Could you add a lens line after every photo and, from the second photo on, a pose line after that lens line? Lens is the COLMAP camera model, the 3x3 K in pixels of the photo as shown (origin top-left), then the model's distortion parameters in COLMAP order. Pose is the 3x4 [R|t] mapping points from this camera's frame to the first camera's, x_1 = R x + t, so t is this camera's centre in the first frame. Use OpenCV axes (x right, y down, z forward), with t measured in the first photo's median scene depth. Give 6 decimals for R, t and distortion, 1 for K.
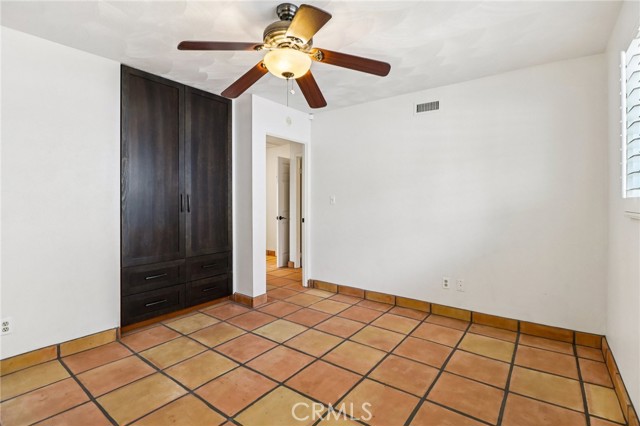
lens RADIAL K [[299.9, 0, 326.6], [0, 299.9, 207.7], [0, 0, 1]] dist [-0.001470, -0.005913]
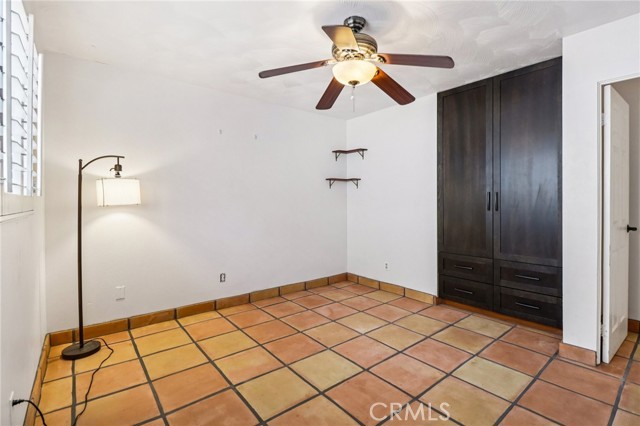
lens RADIAL K [[299.9, 0, 322.3], [0, 299.9, 208.7], [0, 0, 1]] dist [-0.001470, -0.005913]
pose [[-0.251993, 0.022452, -0.967469, 0.667357], [-0.015077, 0.999518, 0.027123, -0.010565], [0.967612, 0.021421, -0.251533, 0.809875]]
